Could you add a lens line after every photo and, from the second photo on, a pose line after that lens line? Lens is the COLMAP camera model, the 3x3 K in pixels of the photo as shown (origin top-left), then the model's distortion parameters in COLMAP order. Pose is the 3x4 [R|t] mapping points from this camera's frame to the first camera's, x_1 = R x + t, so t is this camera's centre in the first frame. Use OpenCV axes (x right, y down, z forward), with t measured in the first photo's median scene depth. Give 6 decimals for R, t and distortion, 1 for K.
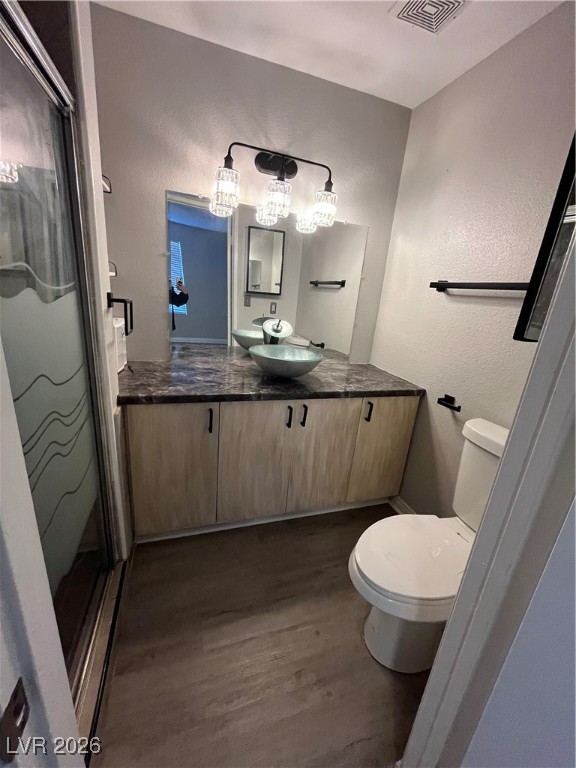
lens RADIAL K [[309.7, 0, 286.2], [0, 309.7, 384.2], [0, 0, 1]] dist [-0.009269, 0.000346]
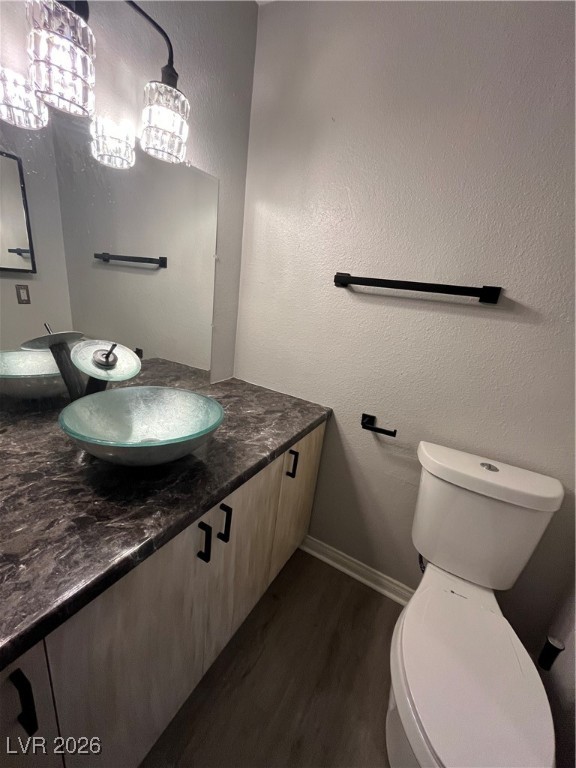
lens RADIAL K [[309.7, 0, 290.3], [0, 309.7, 385.0], [0, 0, 1]] dist [-0.009269, 0.000346]
pose [[0.749332, -0.198519, 0.631737, -0.129901], [0.144514, 0.980035, 0.136555, -0.167991], [-0.646233, -0.011030, 0.763061, 0.443796]]
